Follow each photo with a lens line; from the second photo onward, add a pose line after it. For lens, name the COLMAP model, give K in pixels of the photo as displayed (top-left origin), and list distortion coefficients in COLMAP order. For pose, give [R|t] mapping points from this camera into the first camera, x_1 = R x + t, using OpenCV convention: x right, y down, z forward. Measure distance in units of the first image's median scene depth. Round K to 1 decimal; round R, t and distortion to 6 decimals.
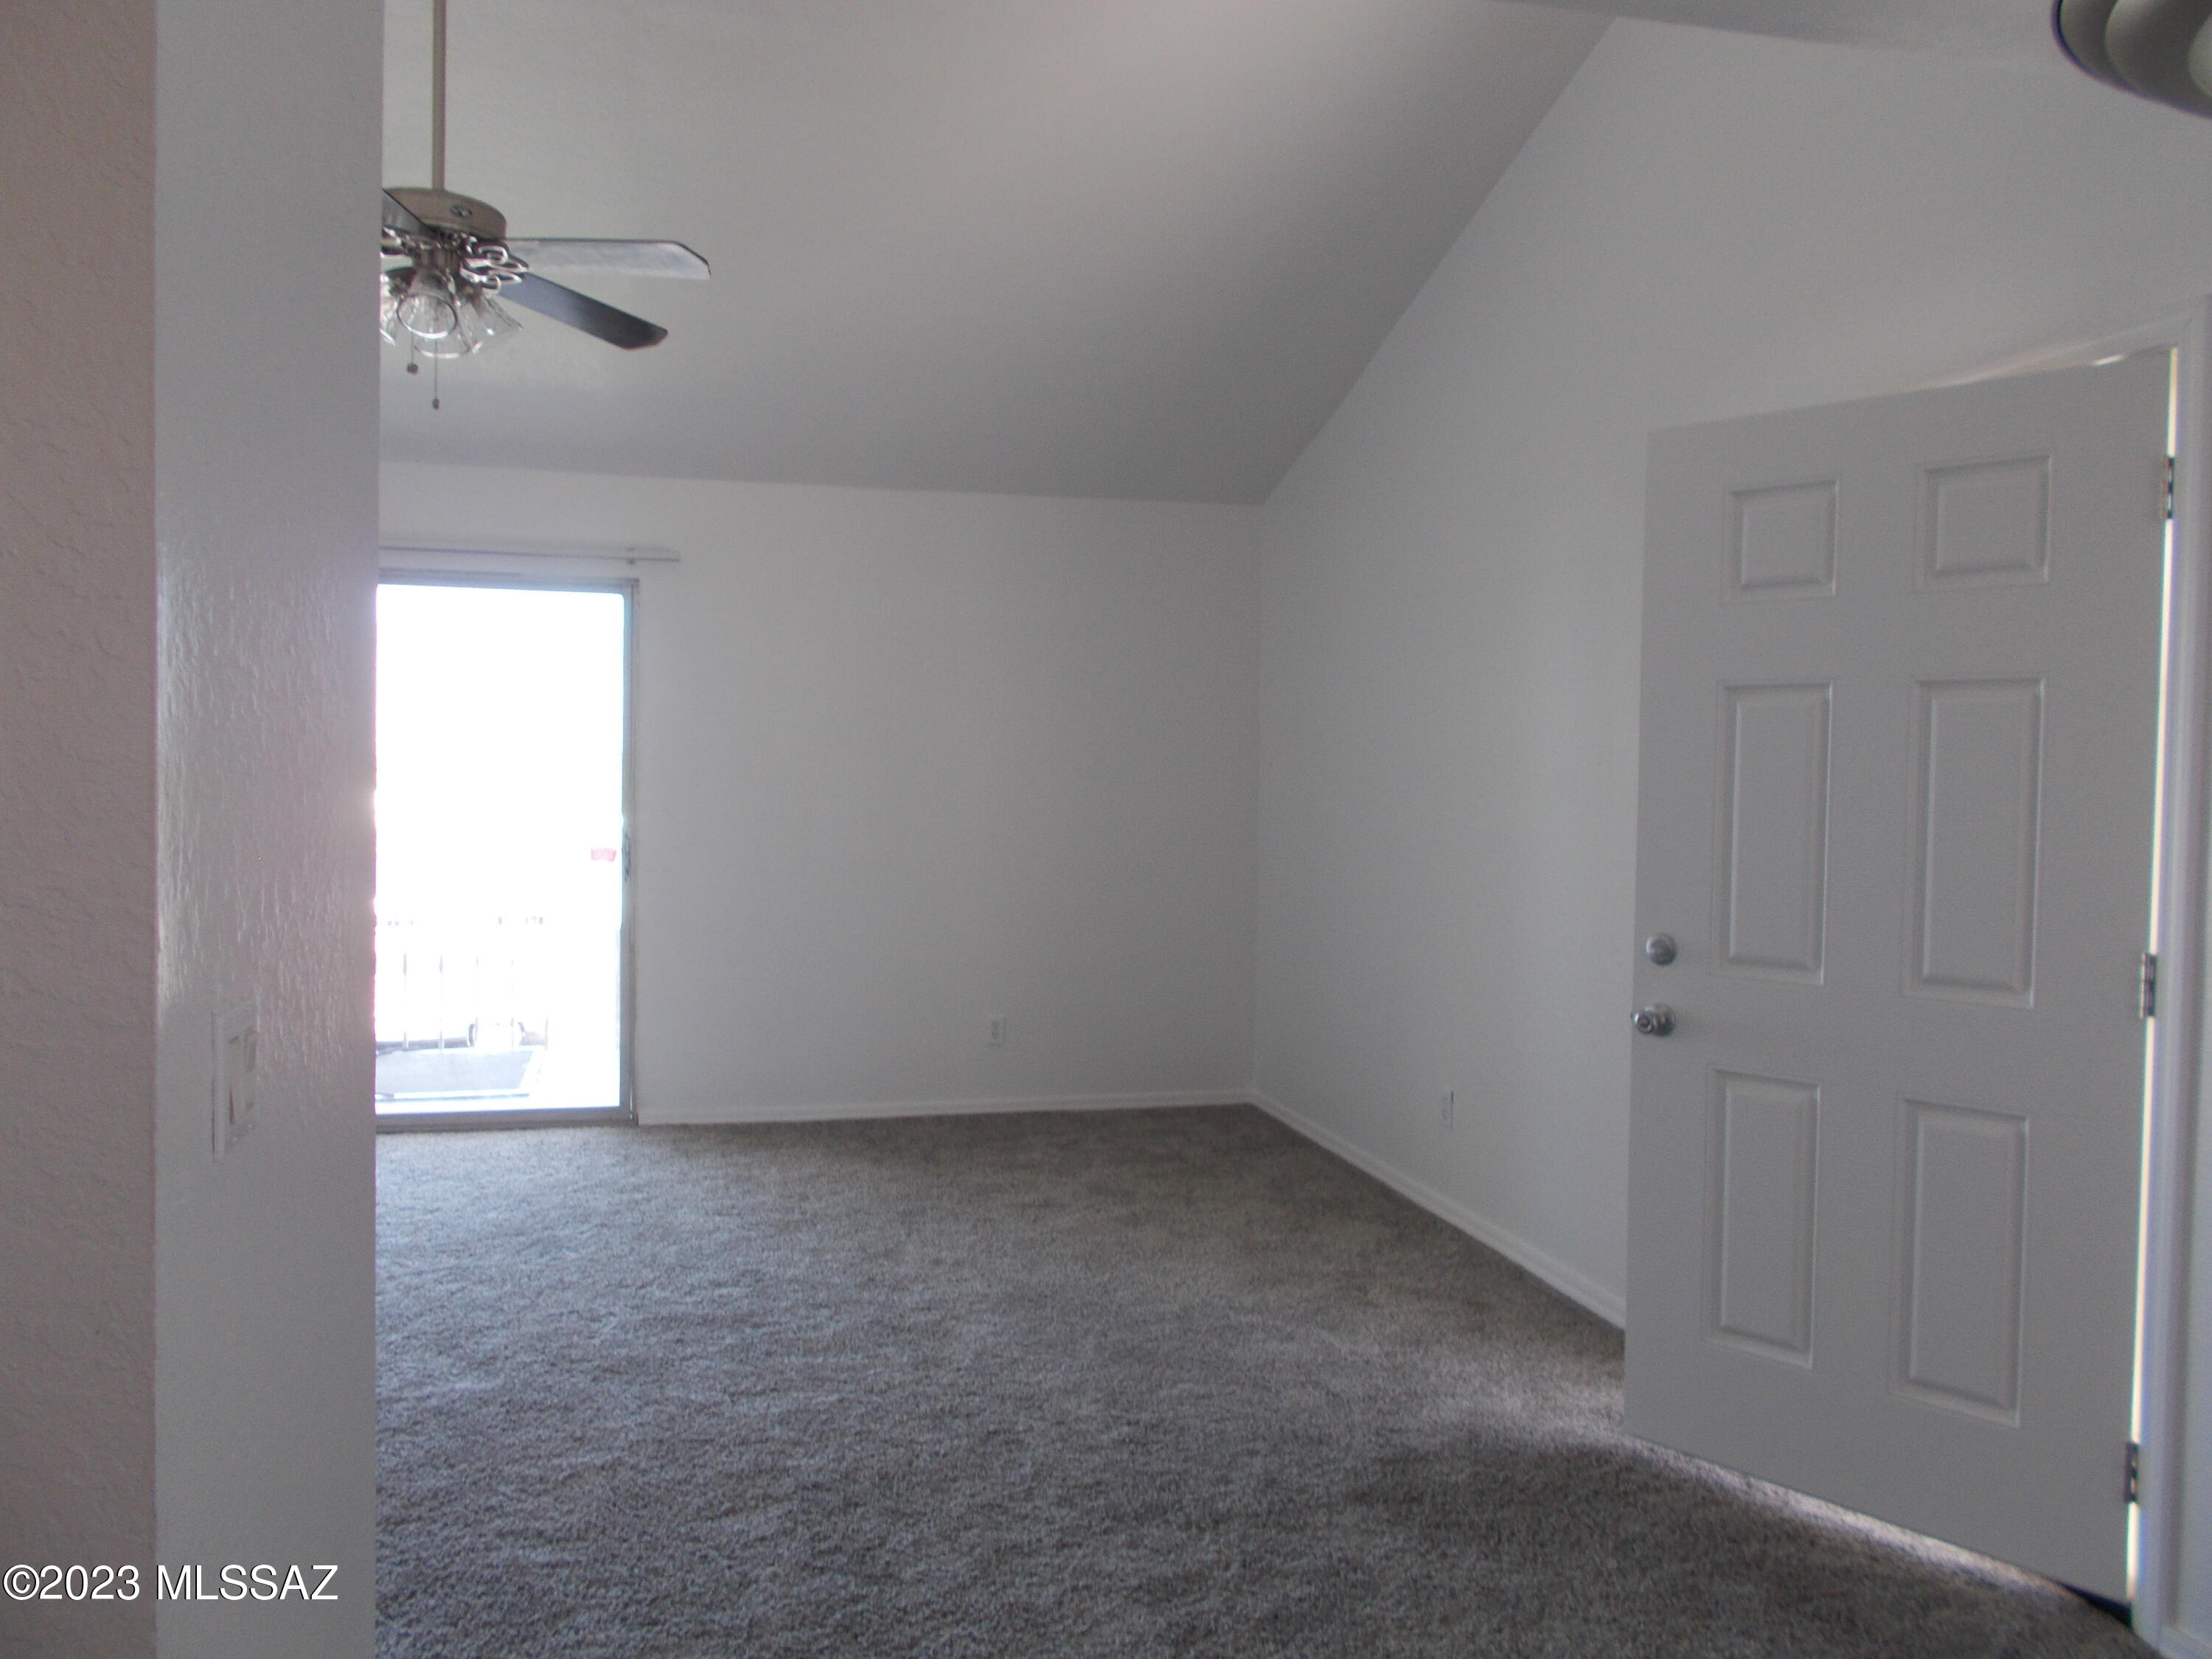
lens RADIAL K [[1662.5, 0, 1103.1], [0, 1662.5, 835.7], [0, 0, 1]] dist [0.020334, -0.033717]
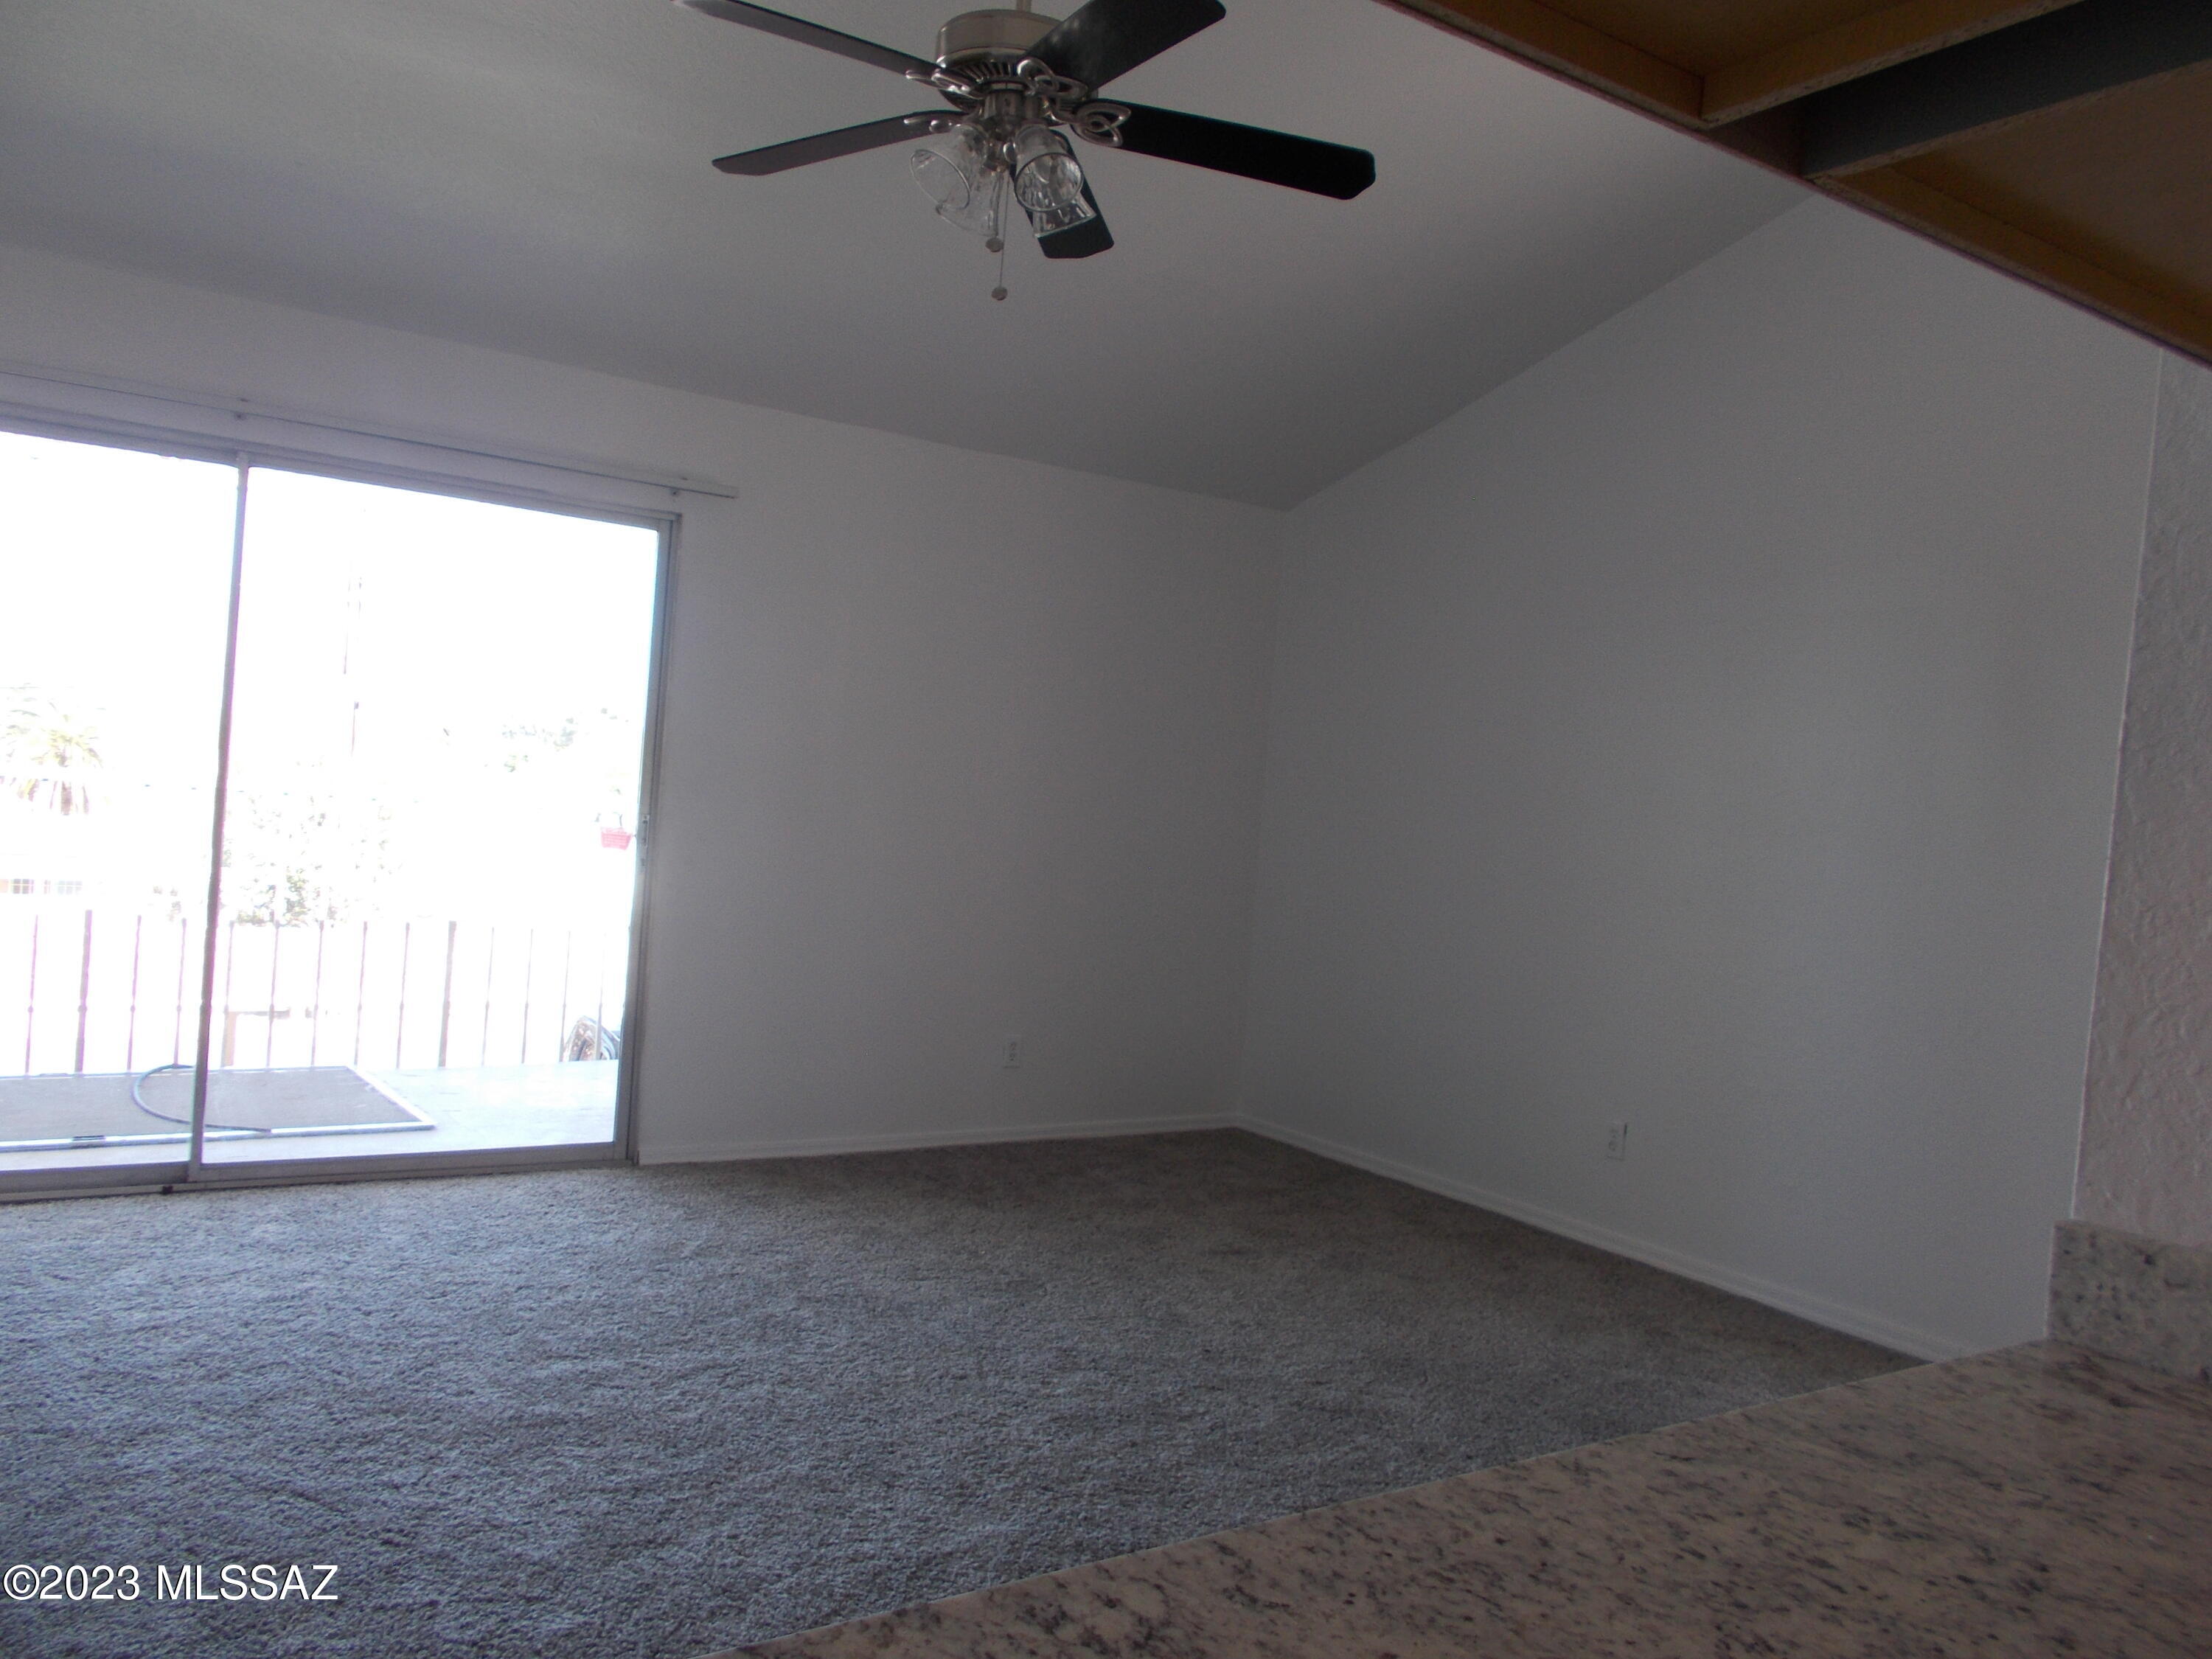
lens RADIAL K [[1662.5, 0, 1107.5], [0, 1662.5, 823.0], [0, 0, 1]] dist [0.020334, -0.033717]
pose [[0.937599, 0.051720, 0.343852, -0.455858], [-0.050960, 0.998637, -0.011253, -0.000074], [-0.343965, -0.006972, 0.938957, 0.173687]]
